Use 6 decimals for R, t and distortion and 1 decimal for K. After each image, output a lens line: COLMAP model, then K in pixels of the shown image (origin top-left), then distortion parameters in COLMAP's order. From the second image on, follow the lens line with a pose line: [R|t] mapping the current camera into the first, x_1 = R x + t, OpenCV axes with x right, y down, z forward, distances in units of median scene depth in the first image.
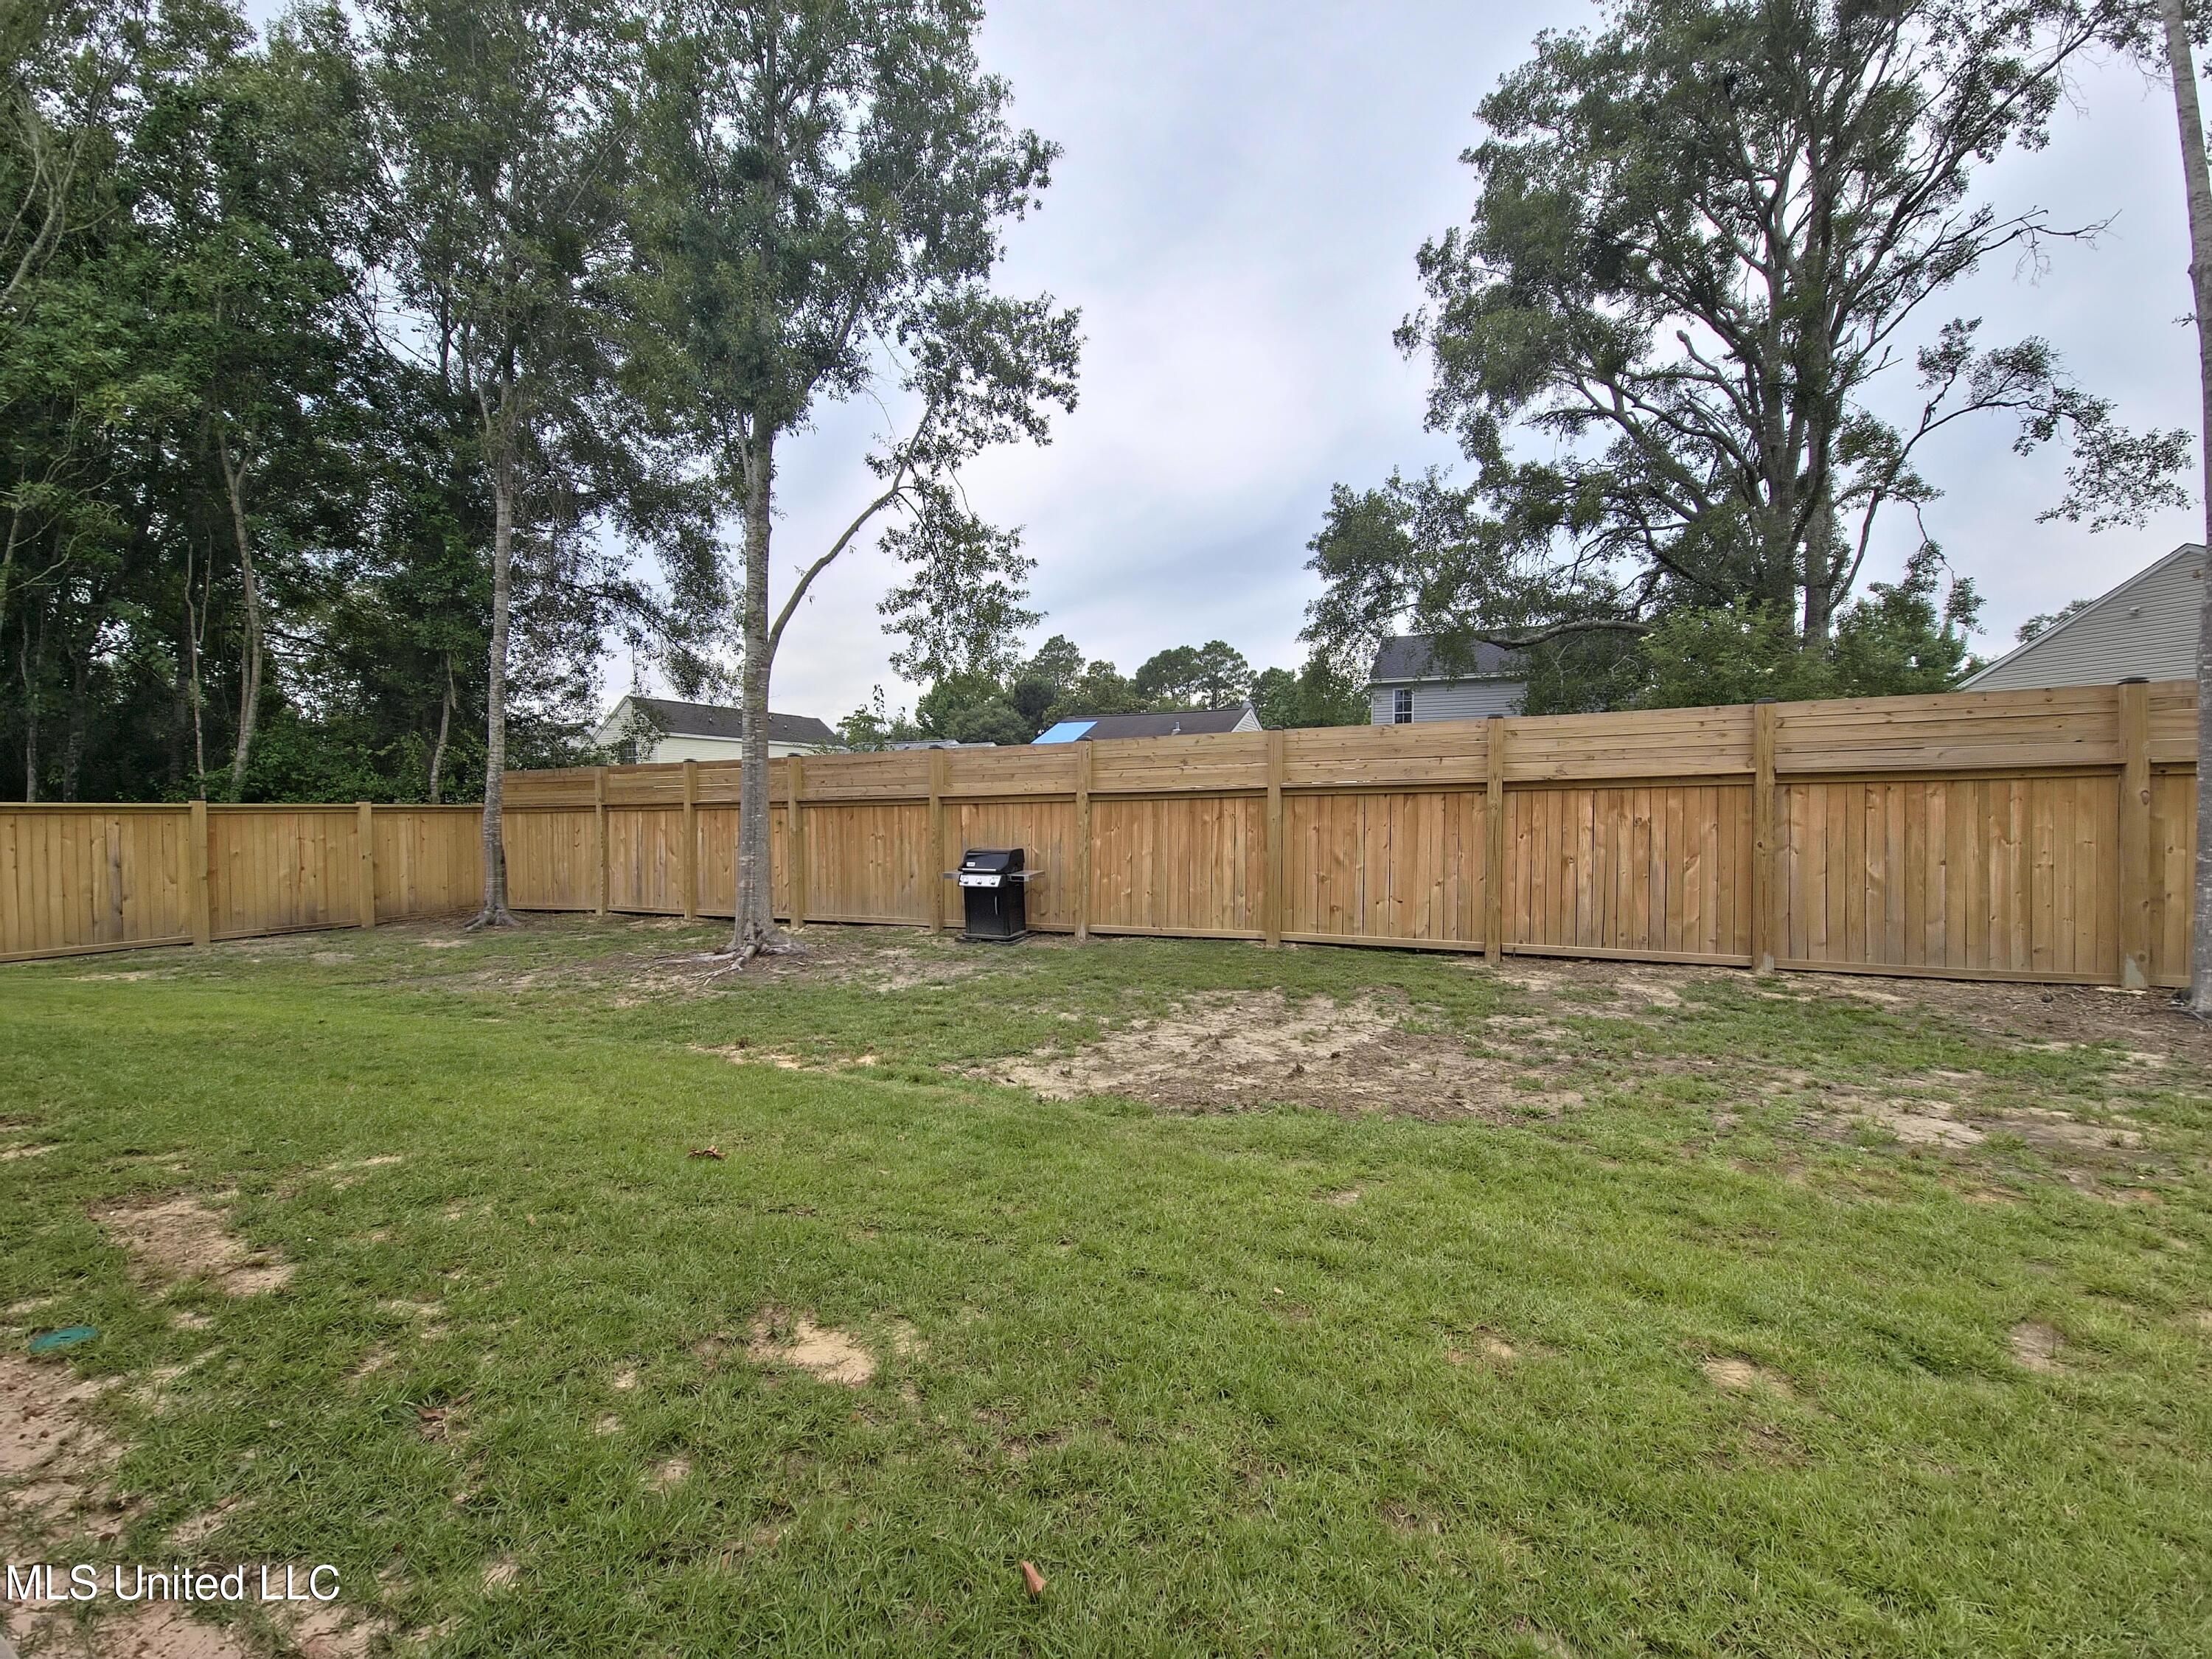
lens RADIAL K [[914.8, 0, 1103.2], [0, 914.8, 813.8], [0, 0, 1]] dist [-0.003803, -0.000009]
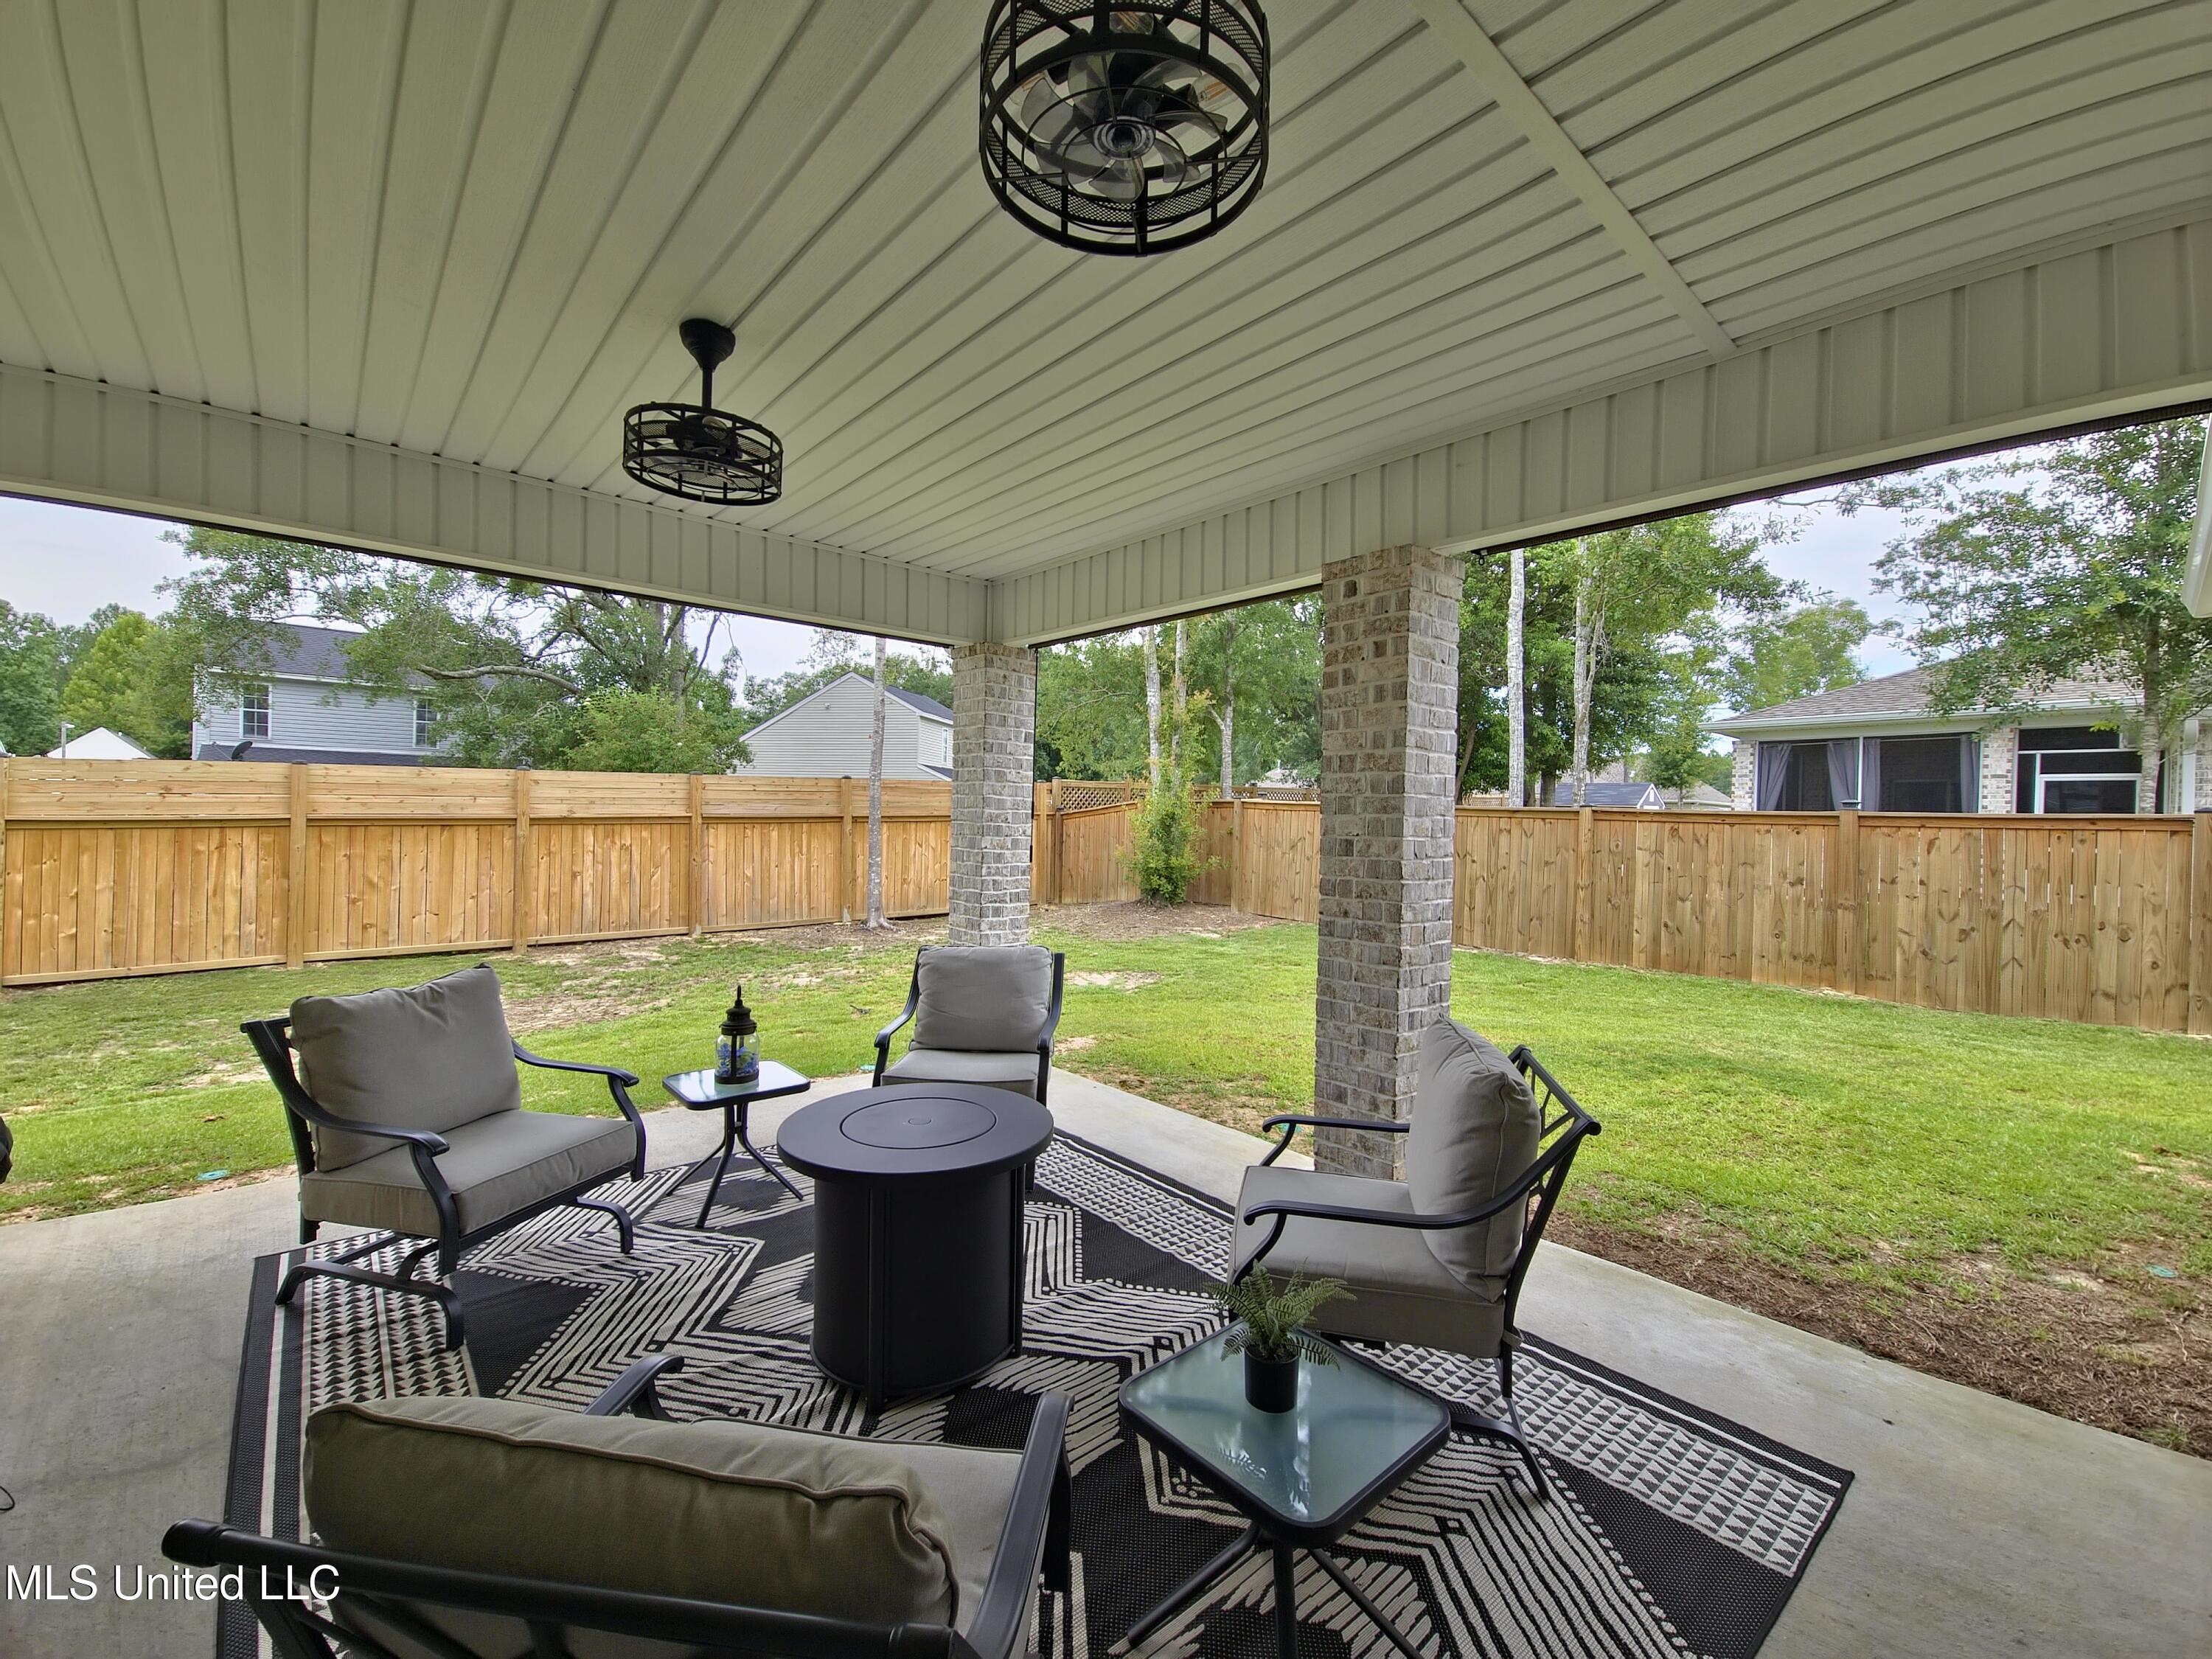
lens RADIAL K [[914.8, 0, 1103.2], [0, 914.8, 813.8], [0, 0, 1]] dist [-0.003803, -0.000009]
pose [[0.397219, 0.011729, 0.917649, -0.477709], [-0.010649, 0.999910, -0.008171, -0.040532], [-0.917662, -0.006526, 0.397308, -0.322396]]
